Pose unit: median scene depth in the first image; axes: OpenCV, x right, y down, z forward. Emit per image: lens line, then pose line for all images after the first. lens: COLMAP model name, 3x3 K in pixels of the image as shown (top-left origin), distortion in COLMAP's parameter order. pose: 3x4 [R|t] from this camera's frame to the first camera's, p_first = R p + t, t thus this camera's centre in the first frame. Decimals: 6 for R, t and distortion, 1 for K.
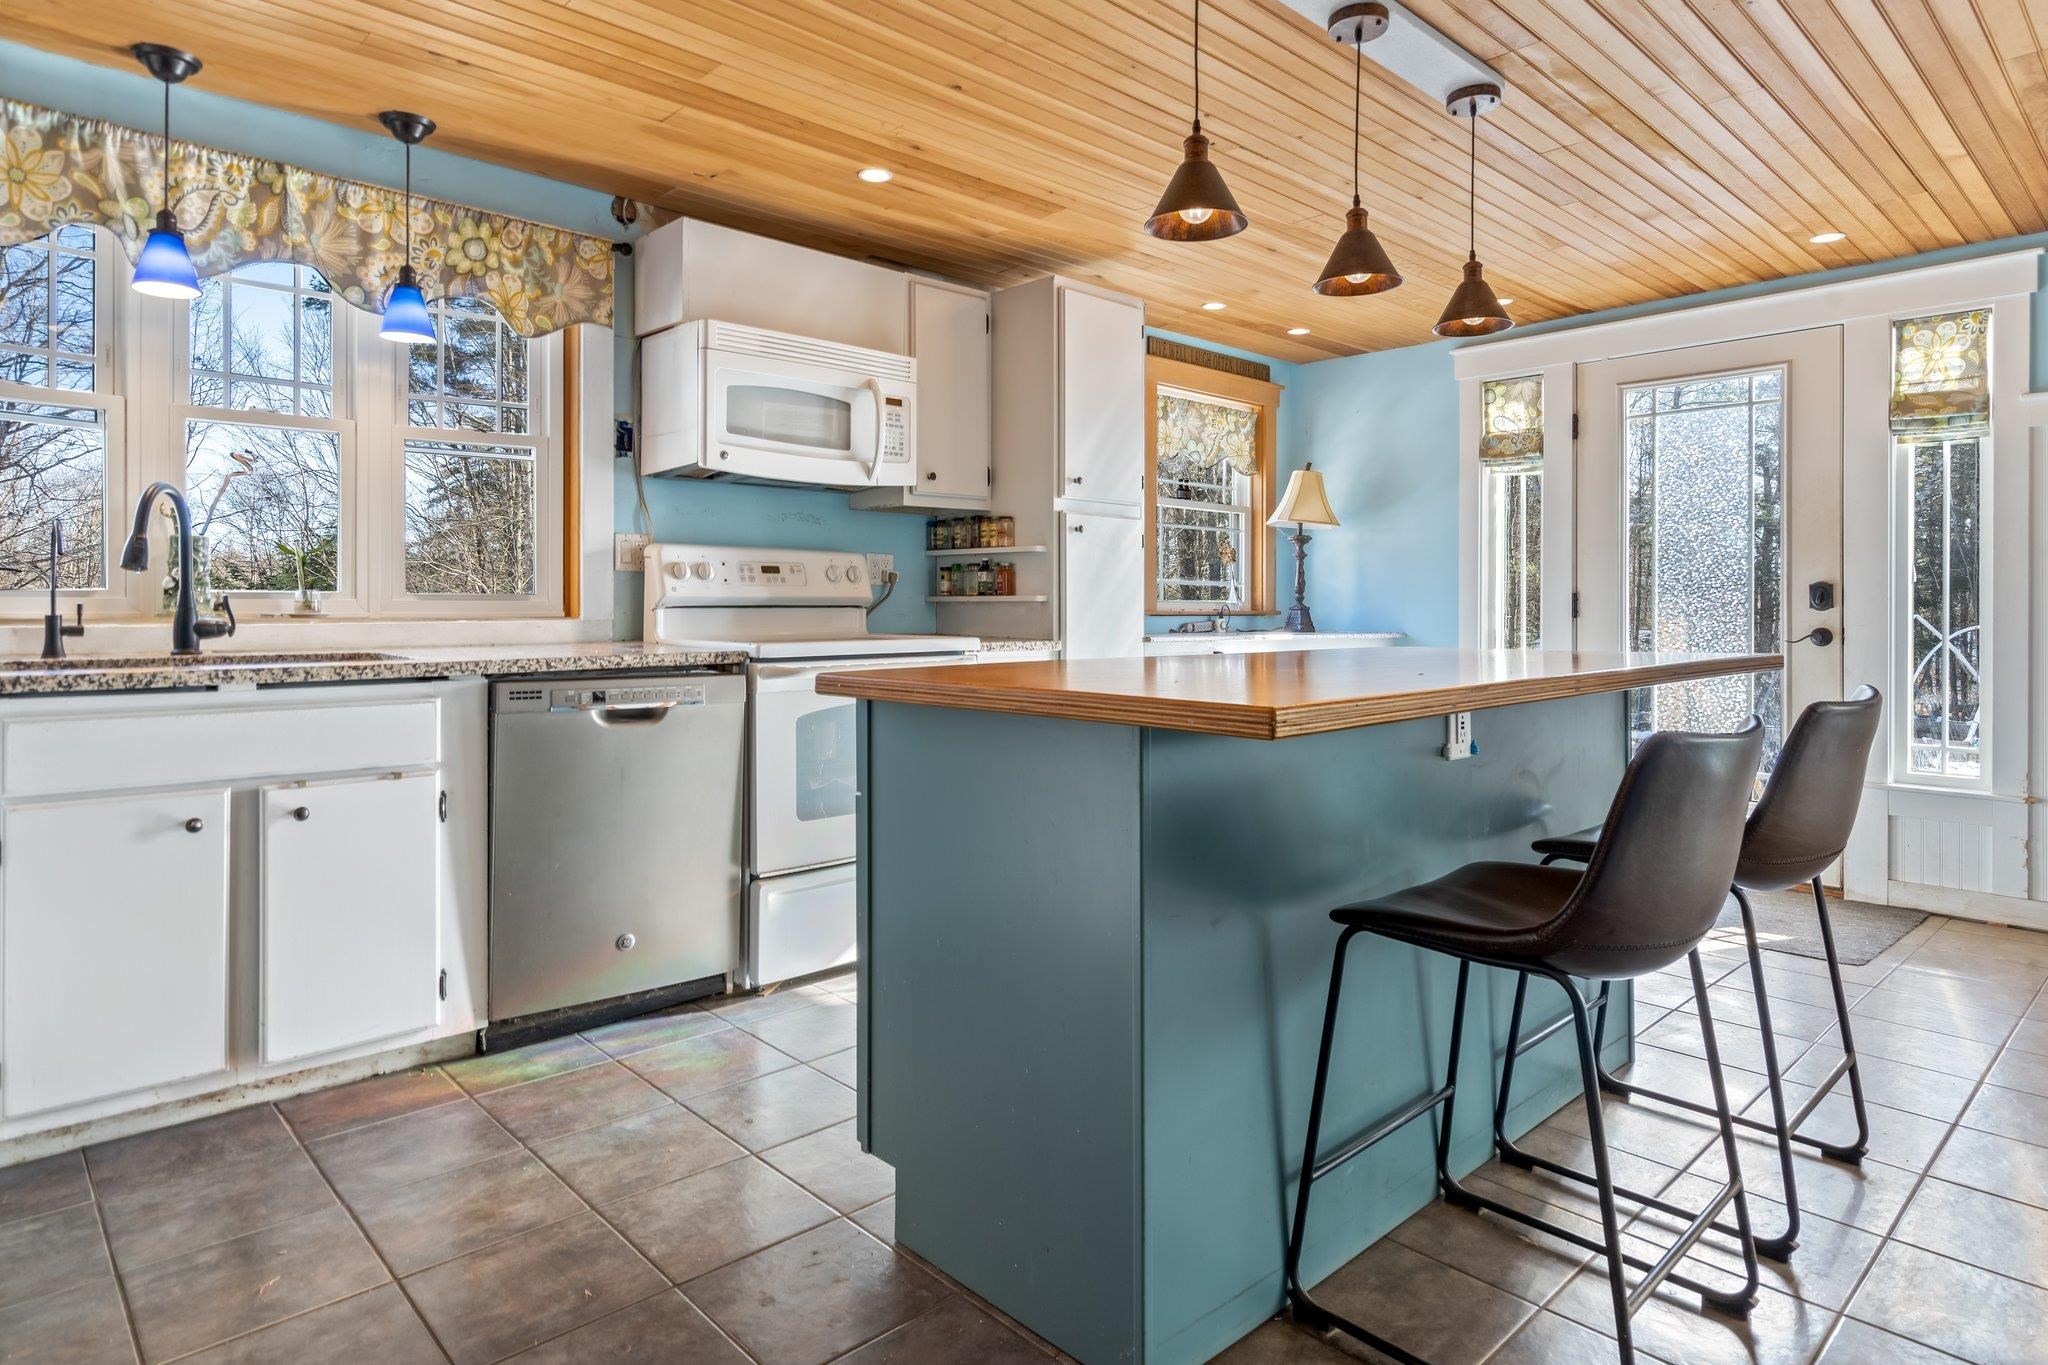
lens RADIAL K [[1149.7, 0, 1036.9], [0, 1149.7, 611.1], [0, 0, 1]] dist [0.001166, 0.000051]
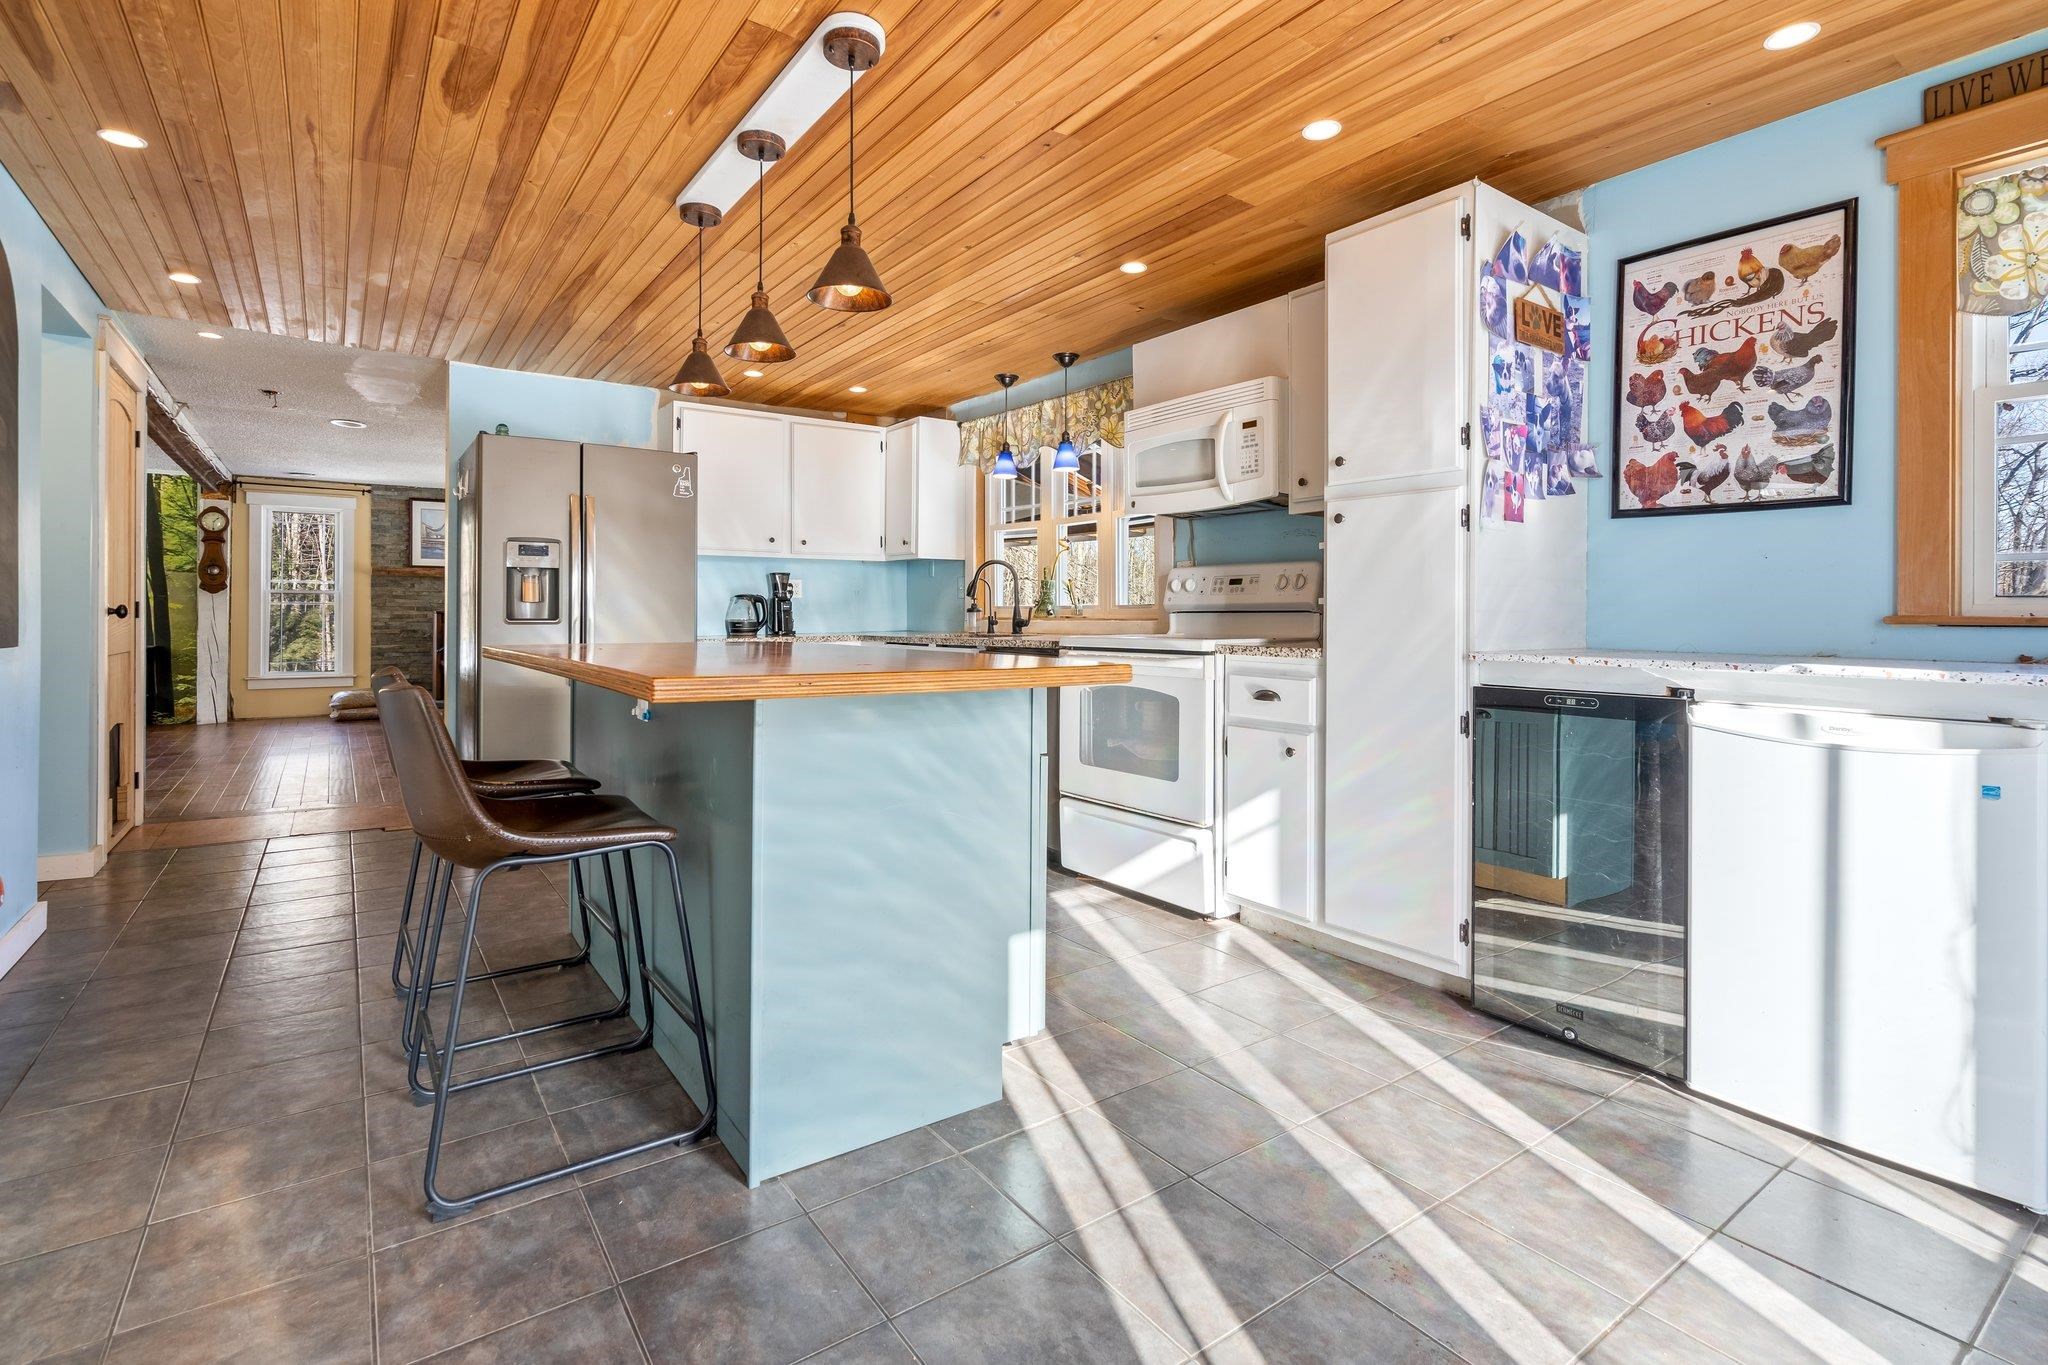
lens RADIAL K [[954.1, 0, 1030.6], [0, 954.1, 620.0], [0, 0, 1]] dist [-0.004784, 0.001850]
pose [[-0.133544, 0.003010, -0.991038, 0.822374], [-0.004629, 0.999983, 0.003661, 0.002489], [0.991032, 0.005076, -0.133528, 0.931379]]
